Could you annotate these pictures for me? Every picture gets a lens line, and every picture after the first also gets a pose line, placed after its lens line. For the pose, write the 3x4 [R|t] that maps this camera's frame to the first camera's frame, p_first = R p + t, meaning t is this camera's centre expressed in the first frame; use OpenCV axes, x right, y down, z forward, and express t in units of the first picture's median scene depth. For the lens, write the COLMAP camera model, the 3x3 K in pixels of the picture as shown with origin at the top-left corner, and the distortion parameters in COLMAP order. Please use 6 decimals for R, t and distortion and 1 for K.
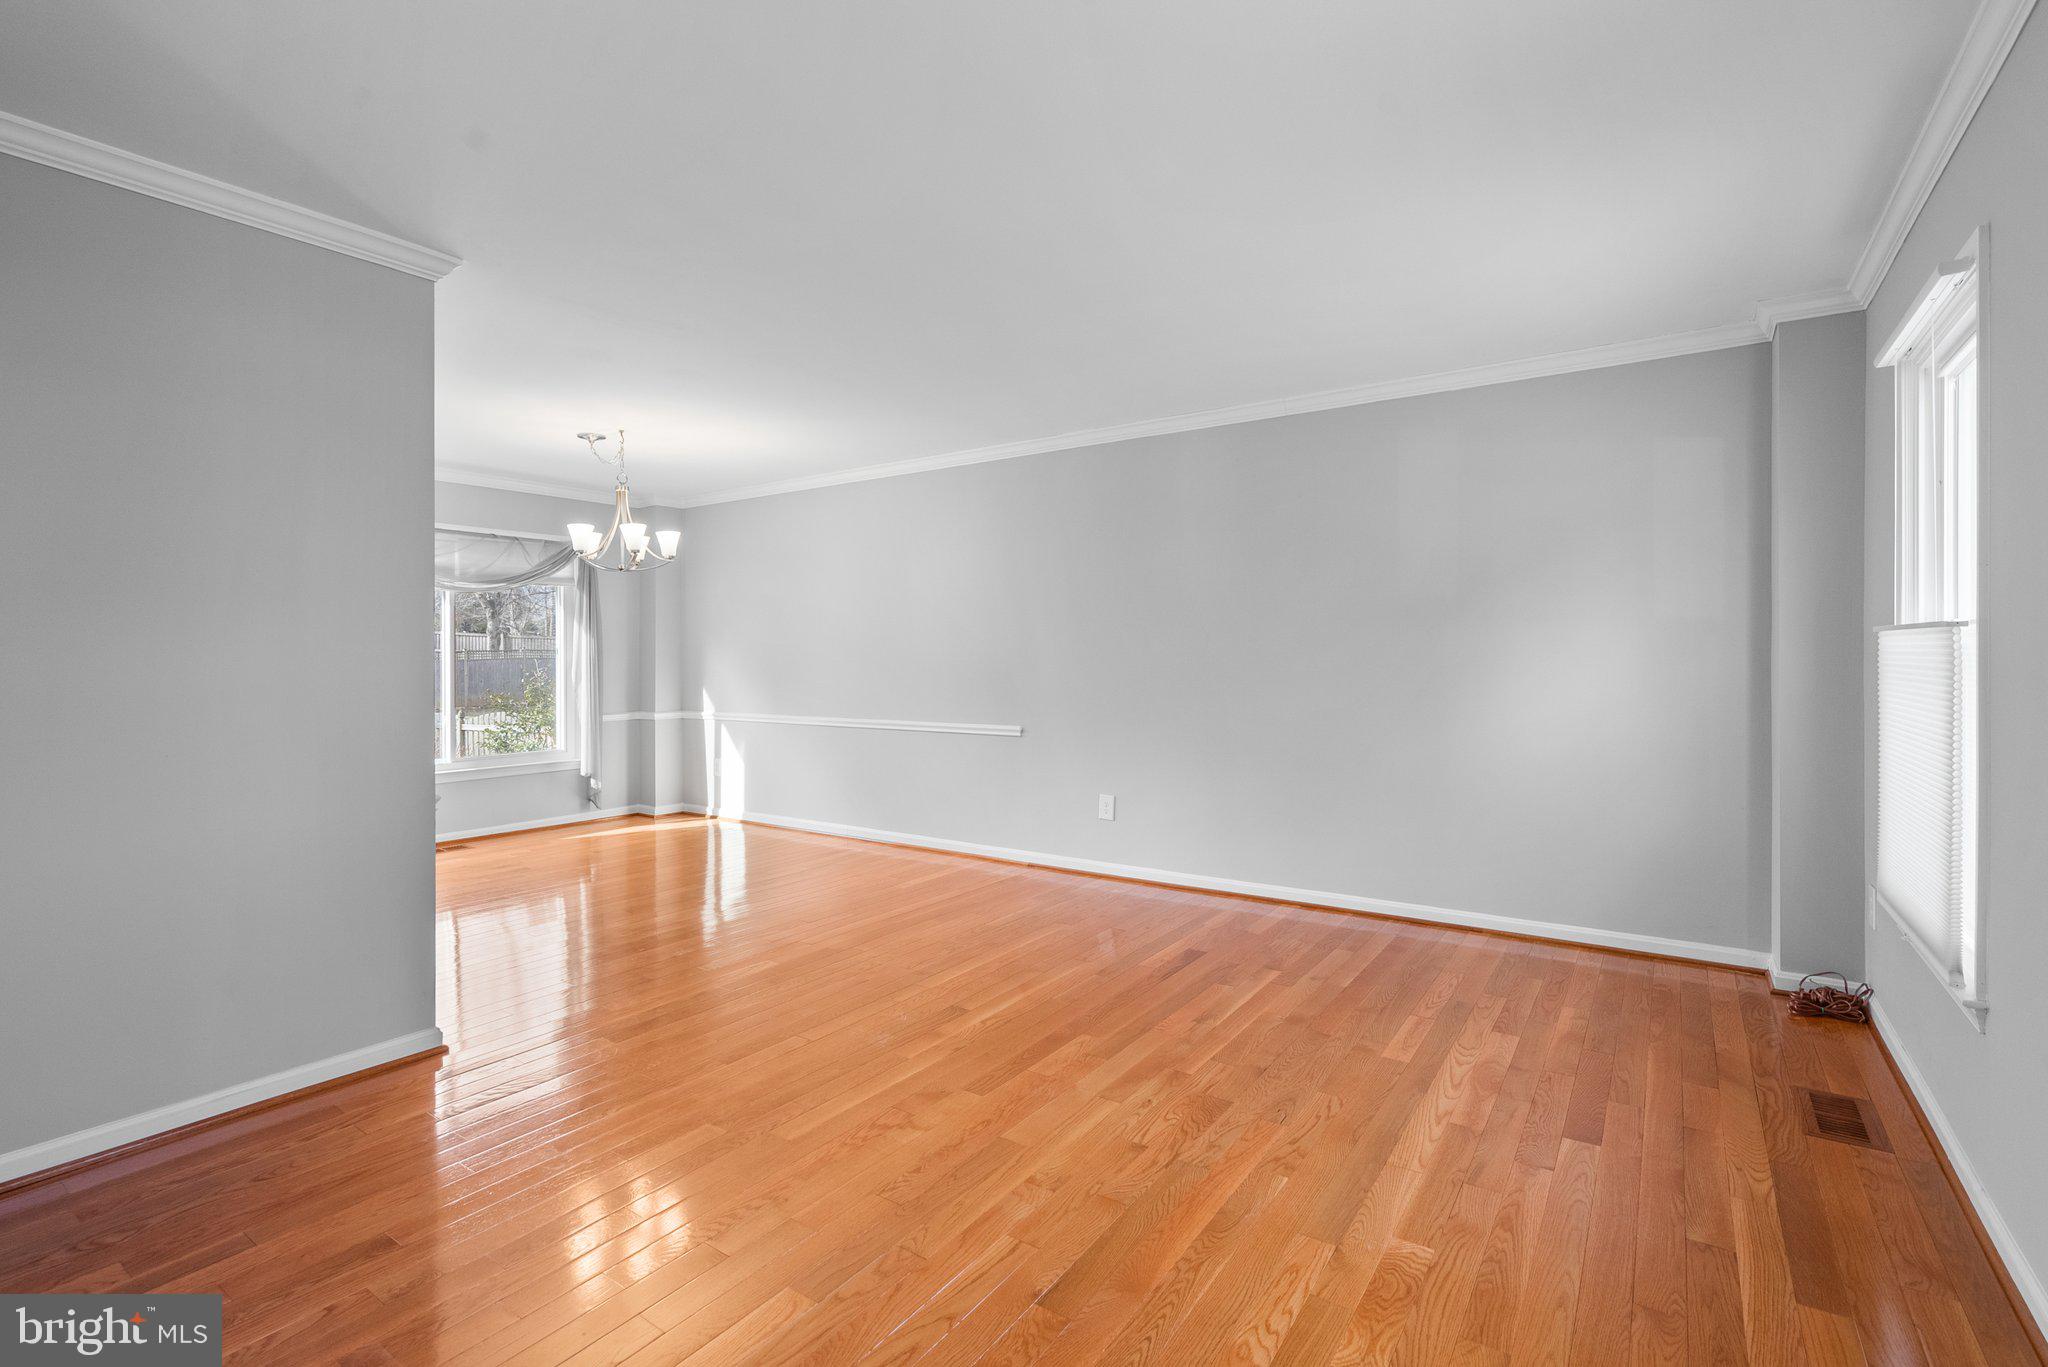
lens RADIAL K [[944.7, 0, 1028.1], [0, 944.7, 676.0], [0, 0, 1]] dist [-0.005266, 0.002212]
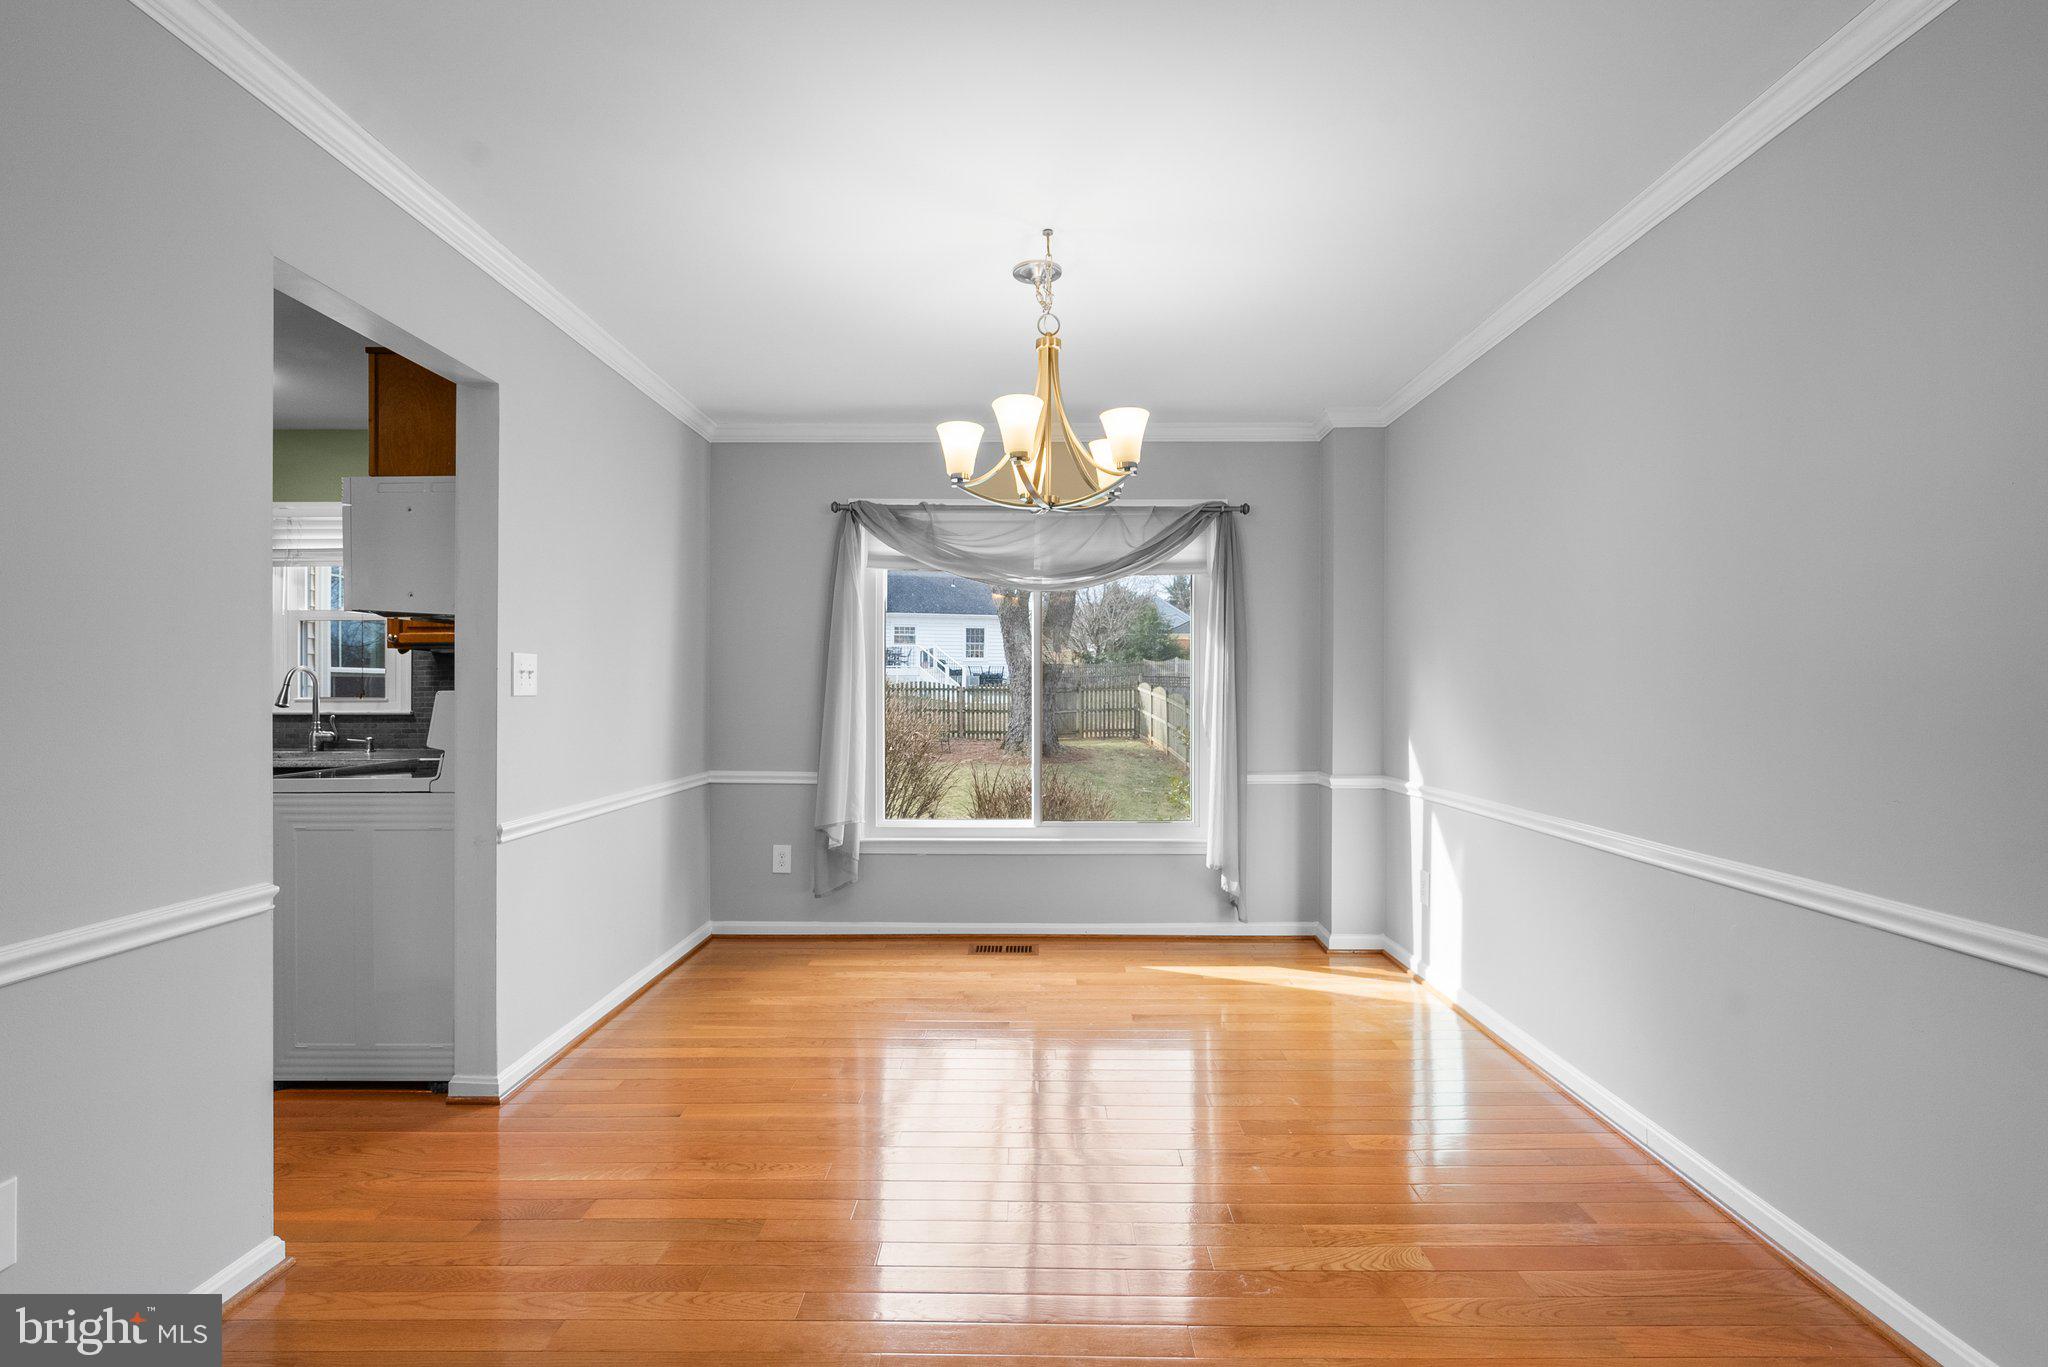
lens RADIAL K [[944.7, 0, 1022.0], [0, 944.7, 682.9], [0, 0, 1]] dist [-0.005266, 0.002212]
pose [[0.593521, 0.011845, -0.804732, -0.033520], [-0.011057, 0.999917, 0.006563, -0.022007], [0.804743, 0.005003, 0.593603, 0.496473]]
